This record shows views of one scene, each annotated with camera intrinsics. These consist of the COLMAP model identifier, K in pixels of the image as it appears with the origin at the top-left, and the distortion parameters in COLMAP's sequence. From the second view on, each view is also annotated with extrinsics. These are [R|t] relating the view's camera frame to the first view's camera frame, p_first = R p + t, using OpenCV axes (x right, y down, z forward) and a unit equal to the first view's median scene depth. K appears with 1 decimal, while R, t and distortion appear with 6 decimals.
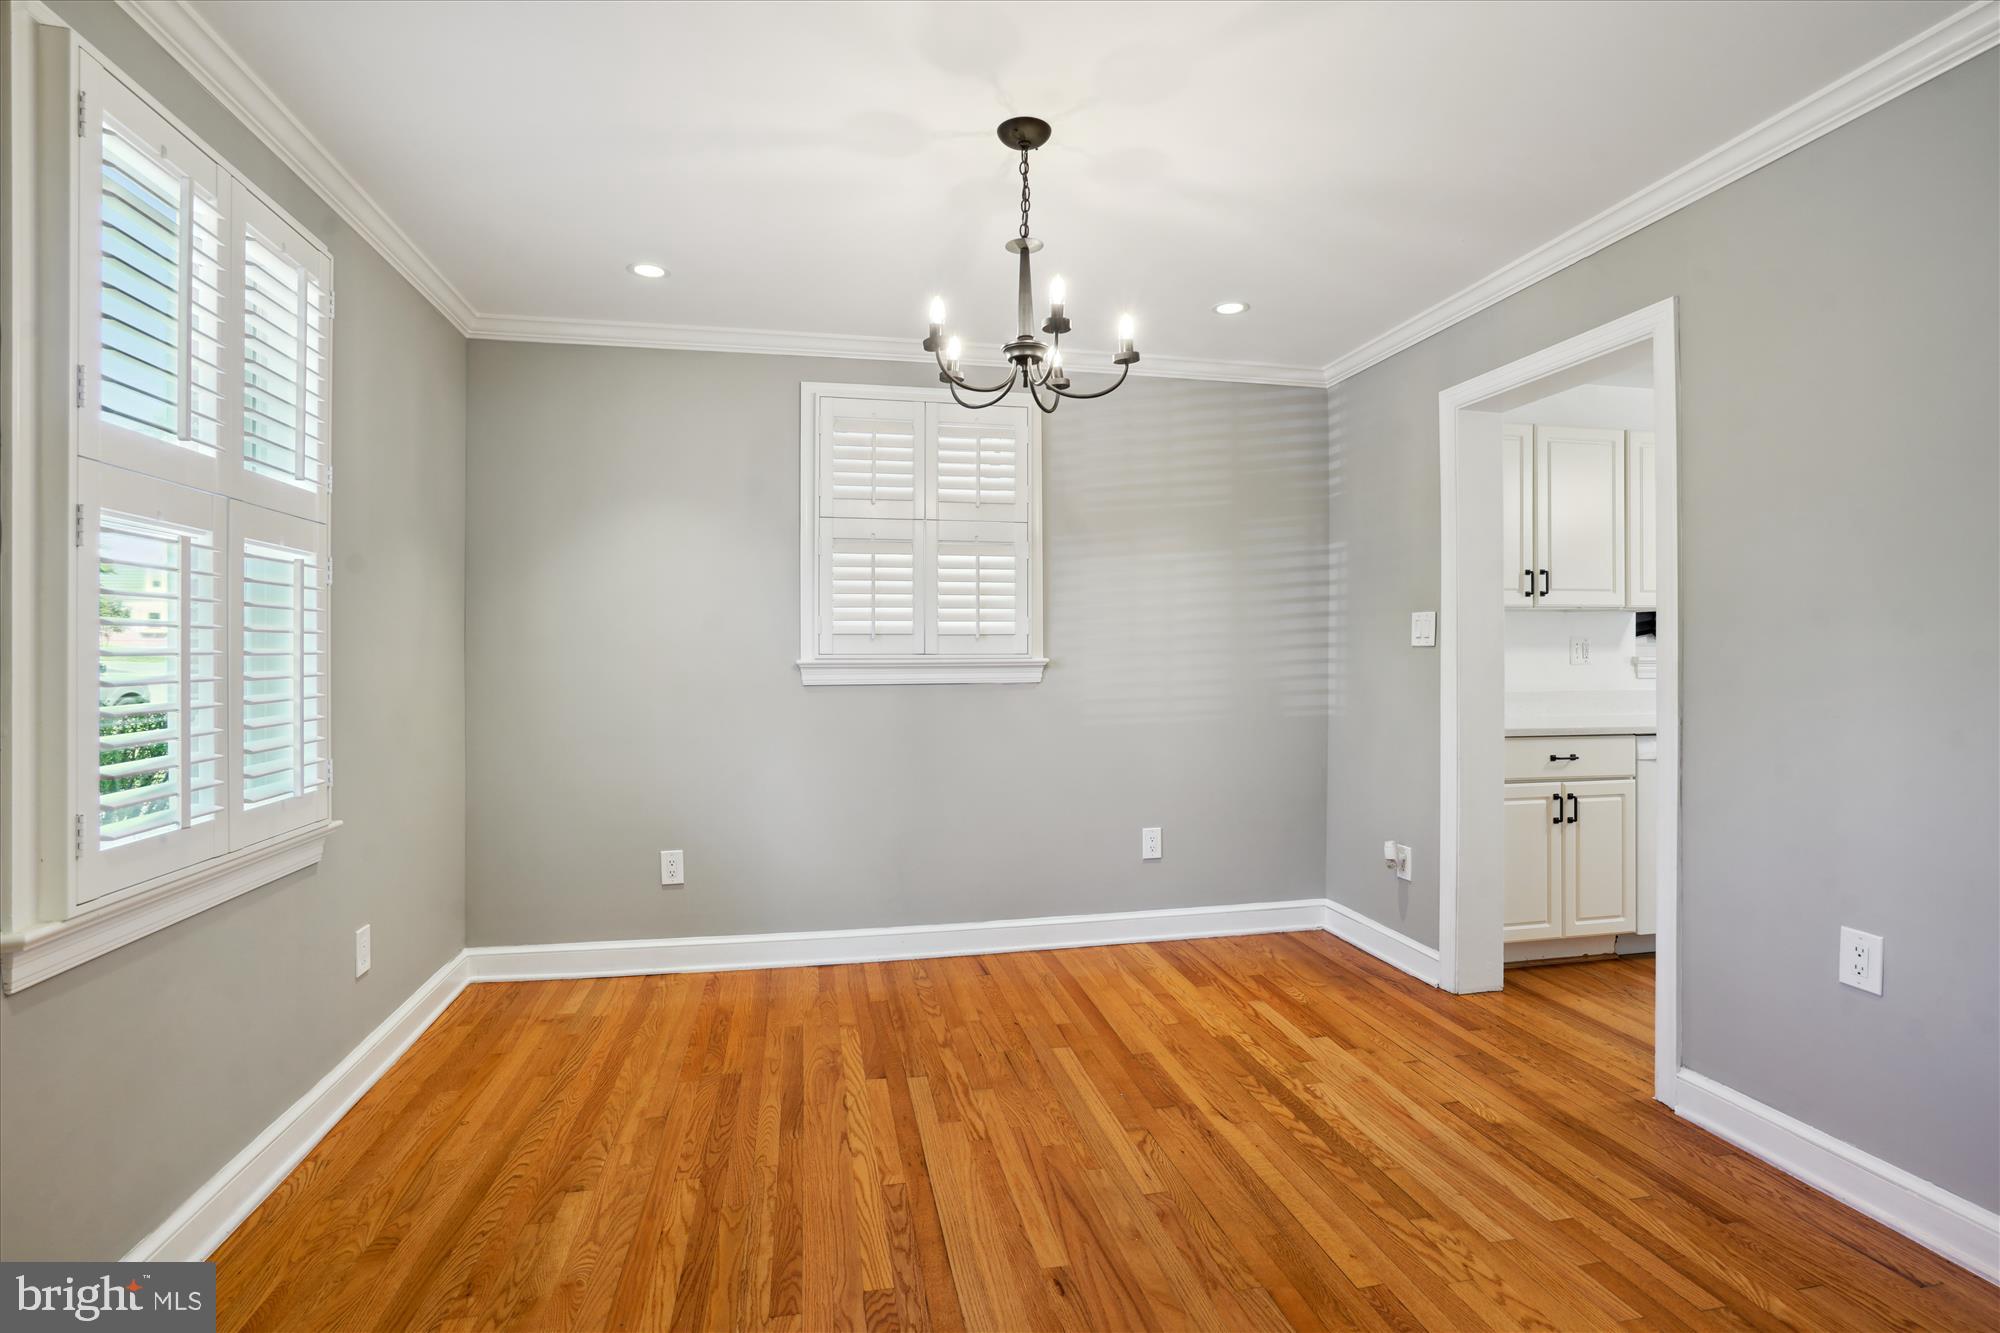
lens RADIAL K [[945.7, 0, 995.8], [0, 945.7, 664.9], [0, 0, 1]] dist [-0.034195, 0.011084]
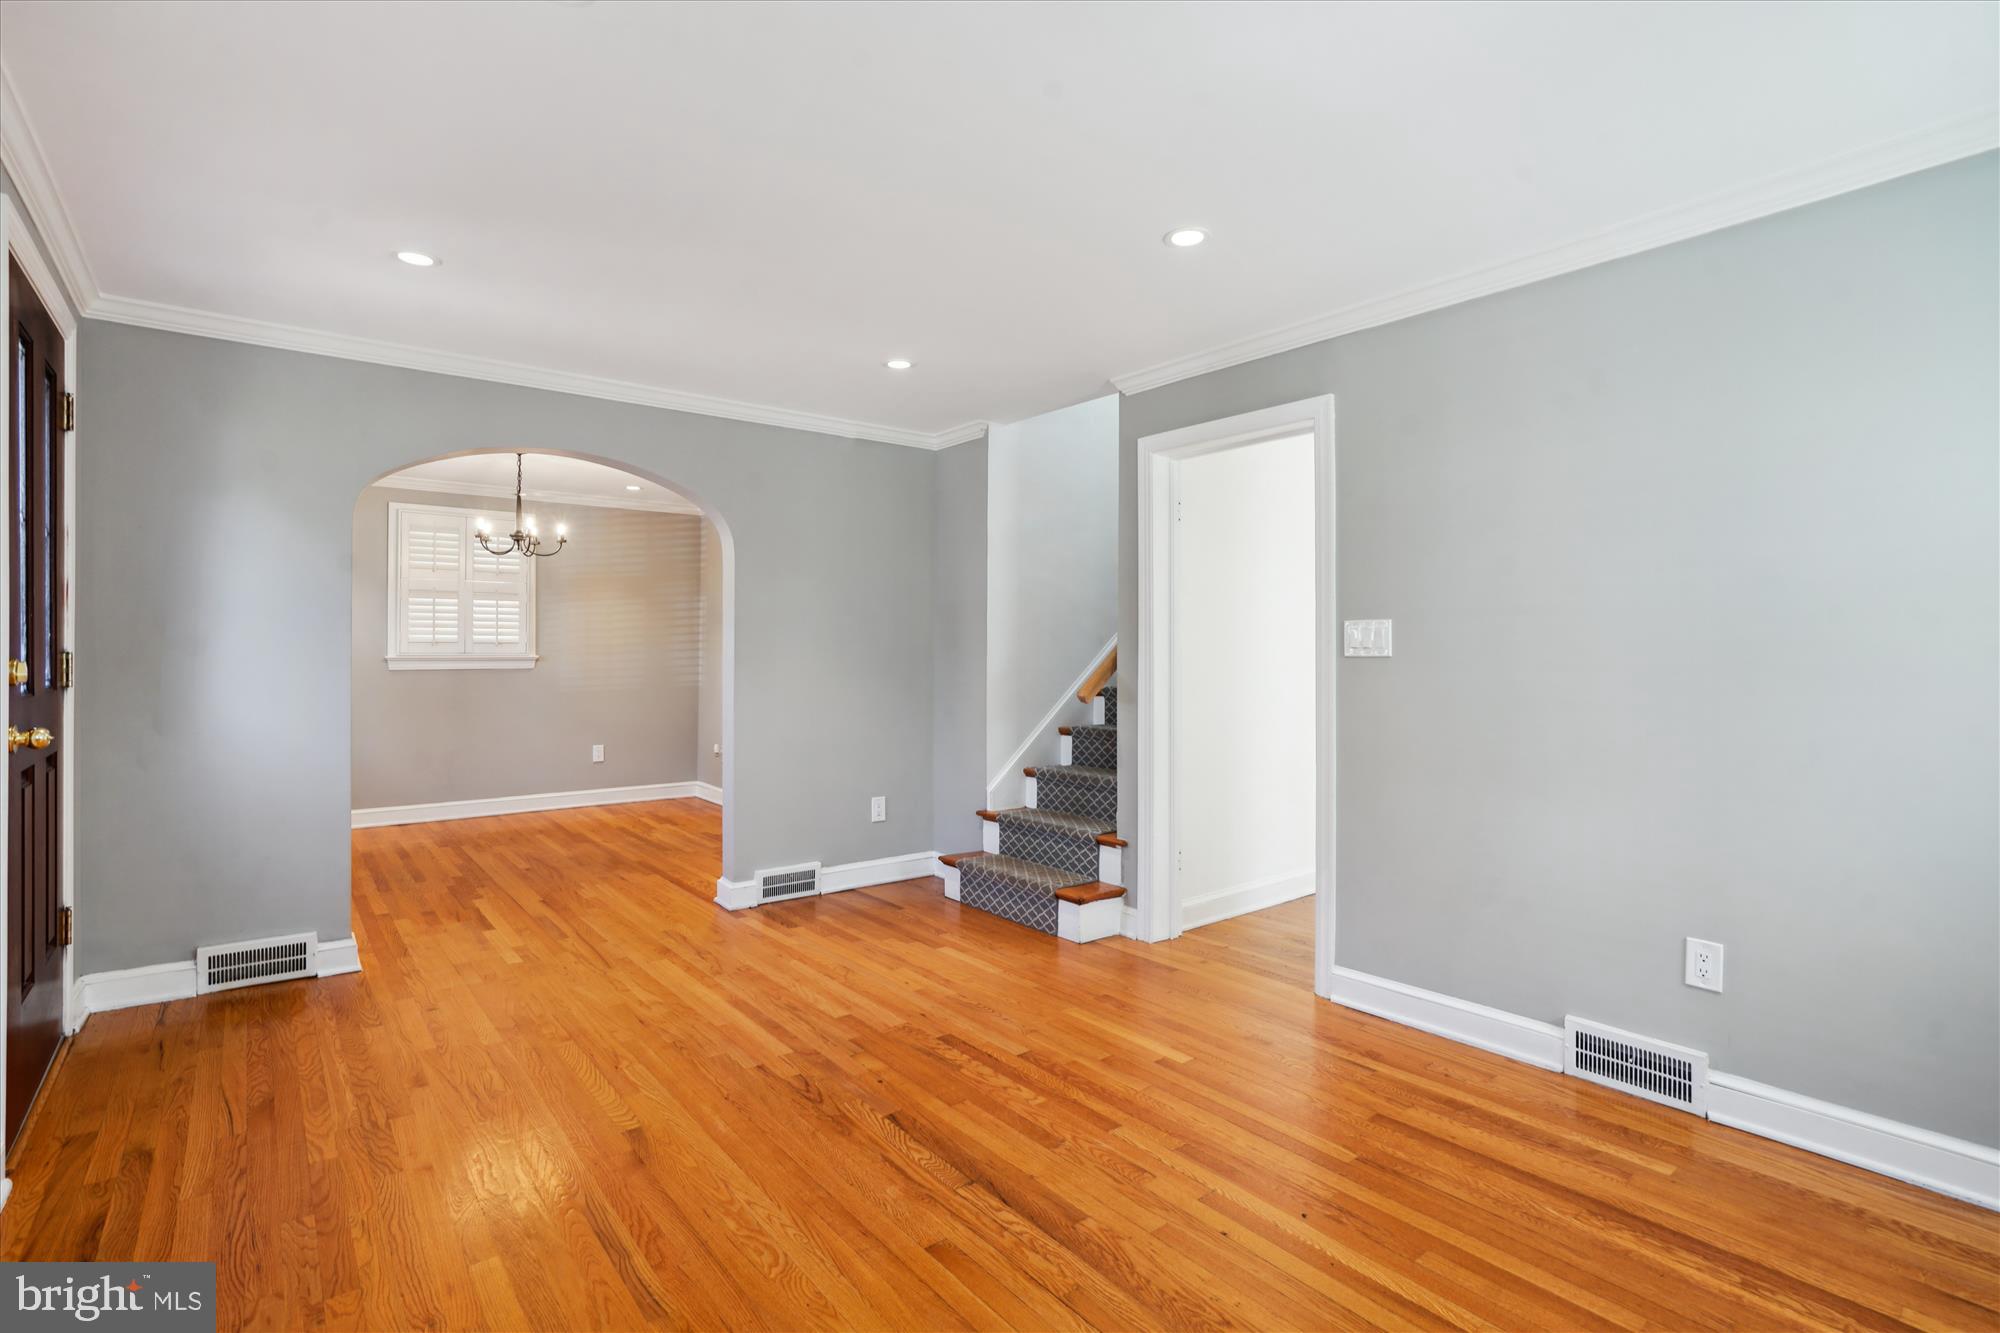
lens RADIAL K [[945.7, 0, 999.5], [0, 945.7, 643.4], [0, 0, 1]] dist [-0.034195, 0.011084]
pose [[0.889420, 0.008108, 0.457020, 0.019547], [0.000038, 0.999841, -0.017811, 0.002297], [-0.457092, 0.015859, 0.889278, -1.165036]]
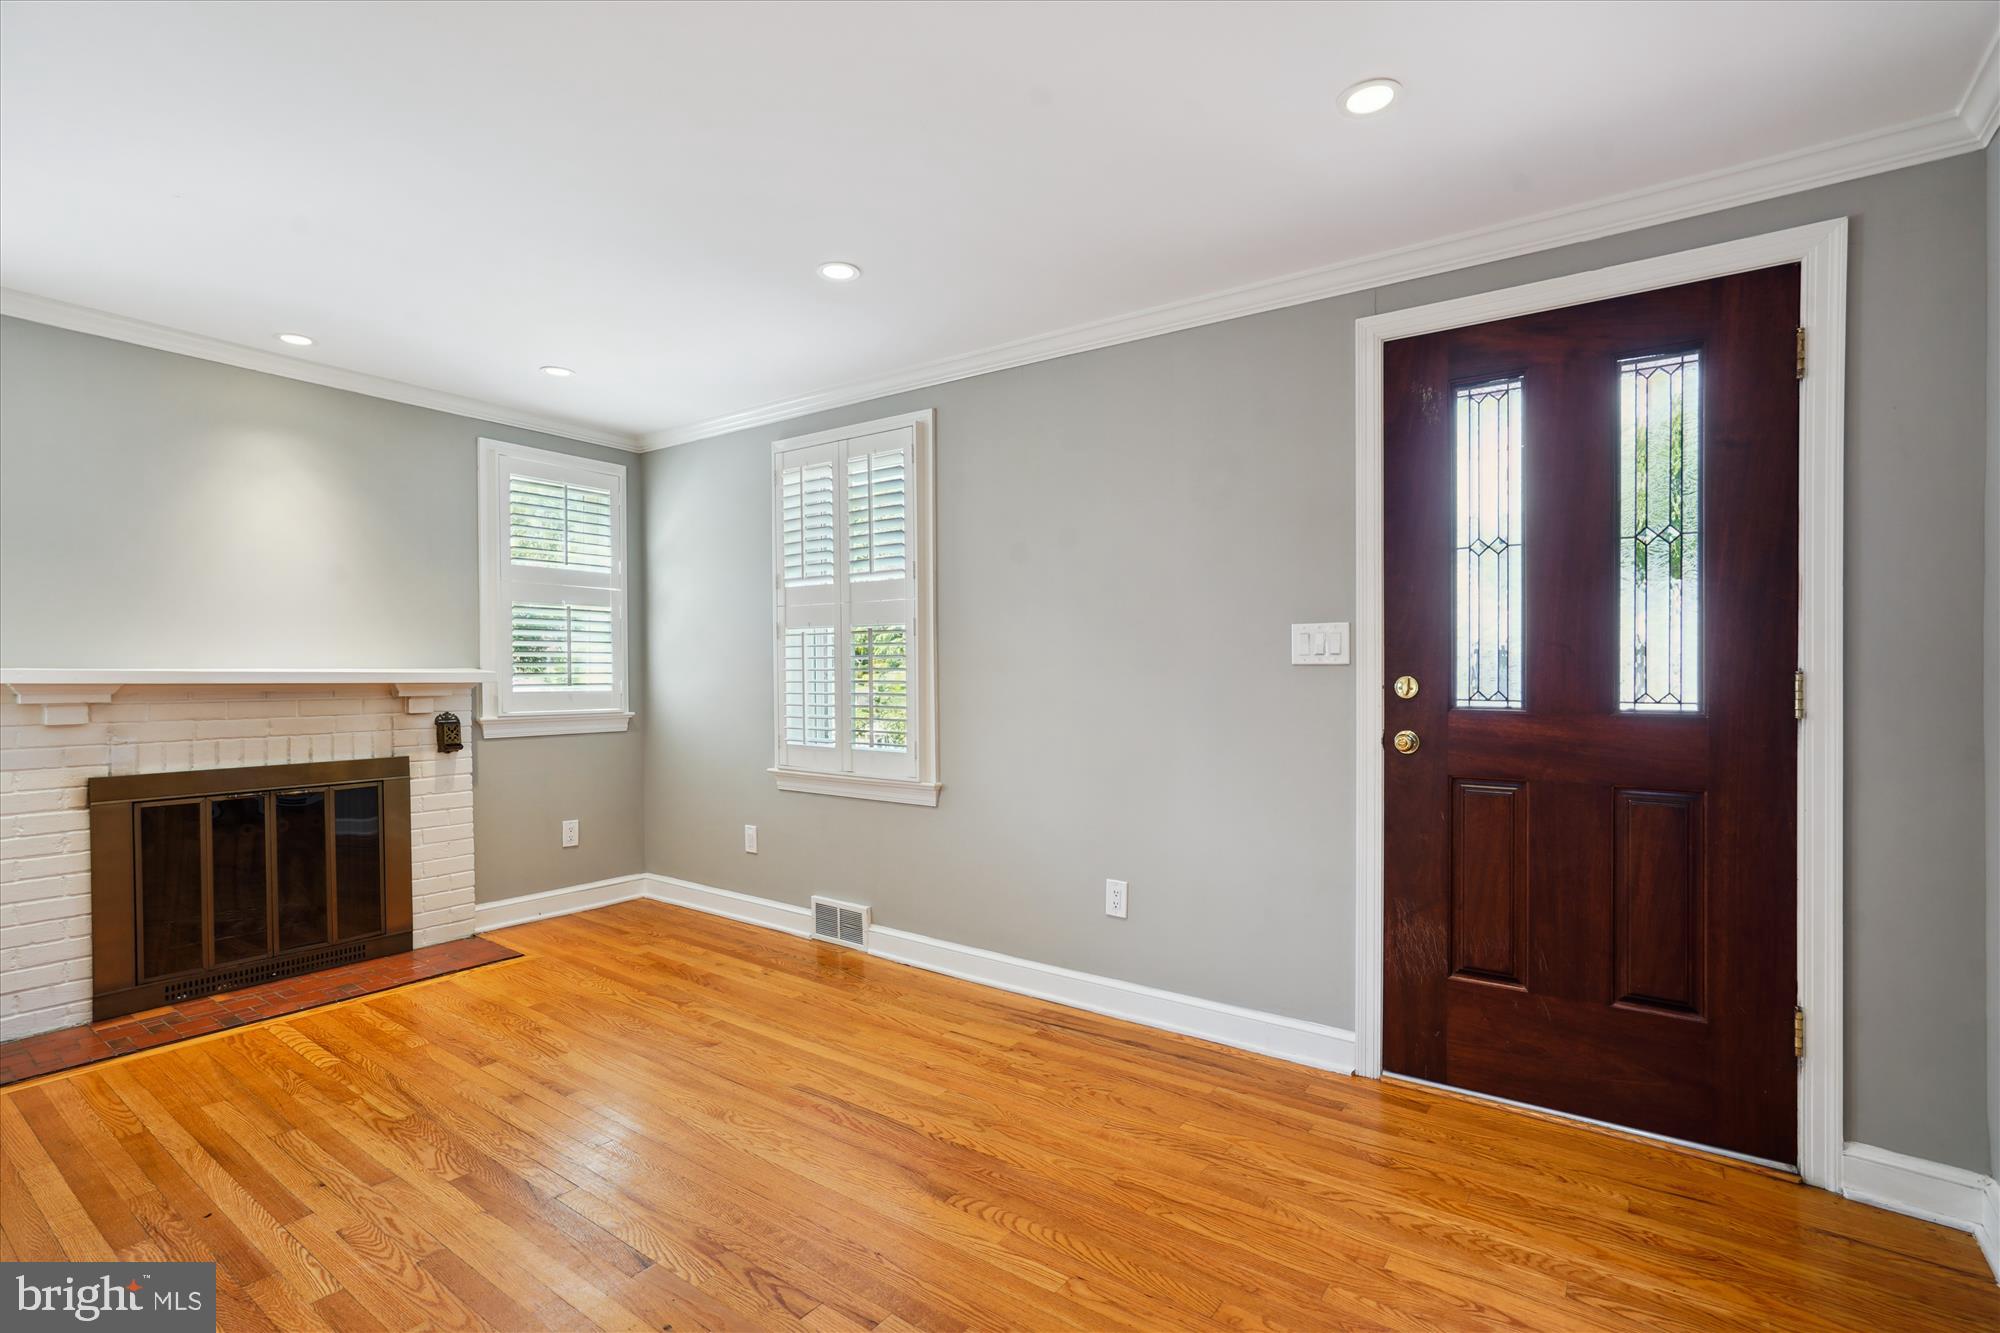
lens RADIAL K [[945.7, 0, 981.6], [0, 945.7, 686.0], [0, 0, 1]] dist [-0.034195, 0.011084]
pose [[-0.742776, 0.010437, -0.669458, 0.488169], [-0.008070, 0.999666, 0.024539, -0.004451], [0.669491, 0.023629, -0.742444, 0.032249]]
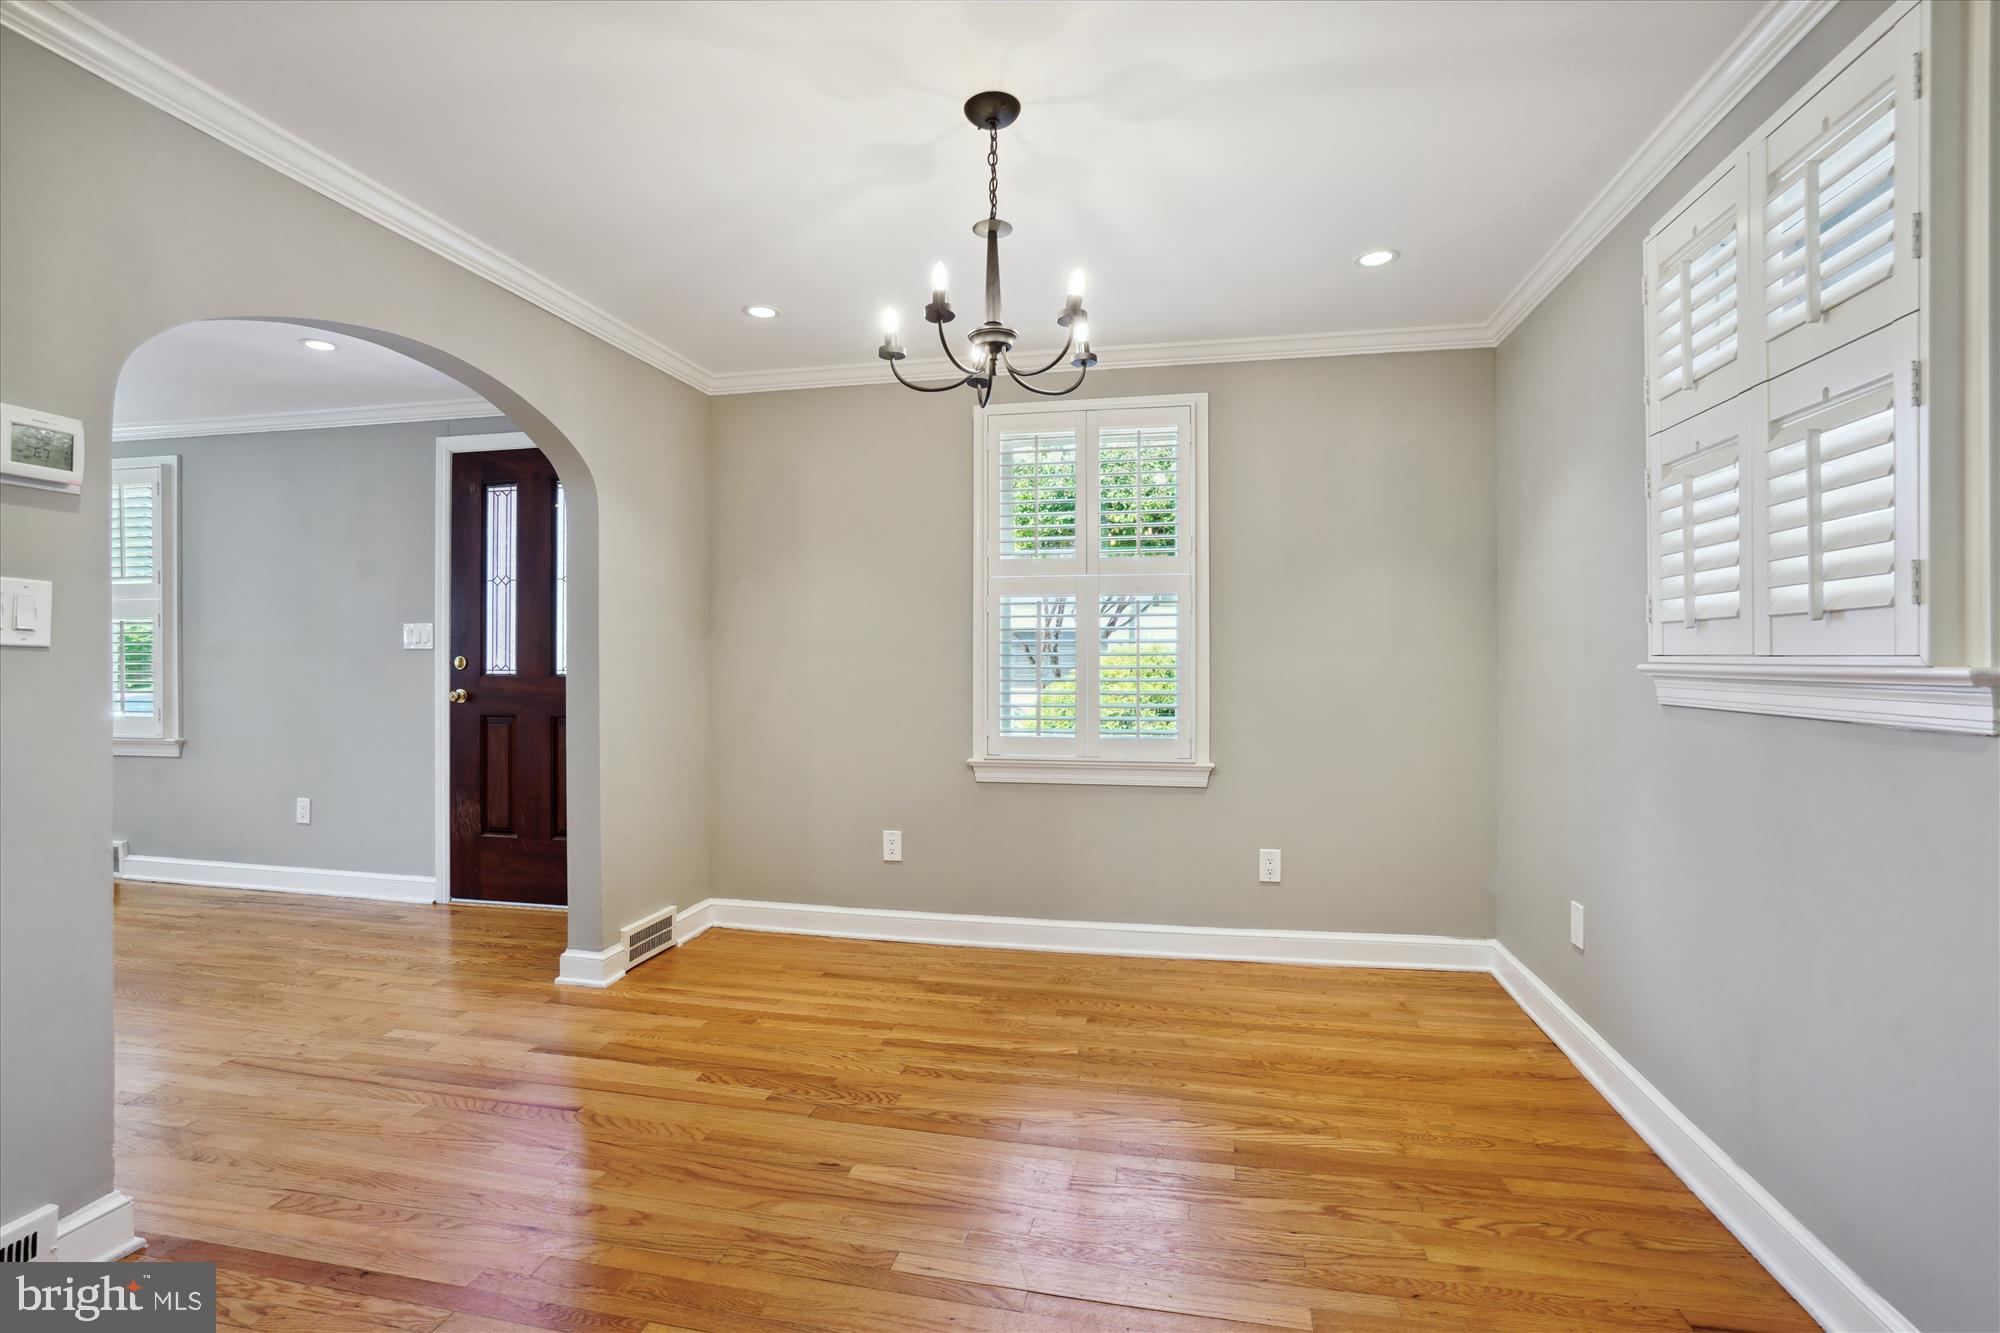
lens RADIAL K [[923.7, 0, 993.9], [0, 923.7, 655.6], [0, 0, 1]] dist [-0.025476, 0.011122]
pose [[-0.407712, 0.002062, -0.913108, 0.556440], [-0.008774, 0.999942, 0.006176, -0.011440], [0.913068, 0.010529, -0.407670, 0.860370]]
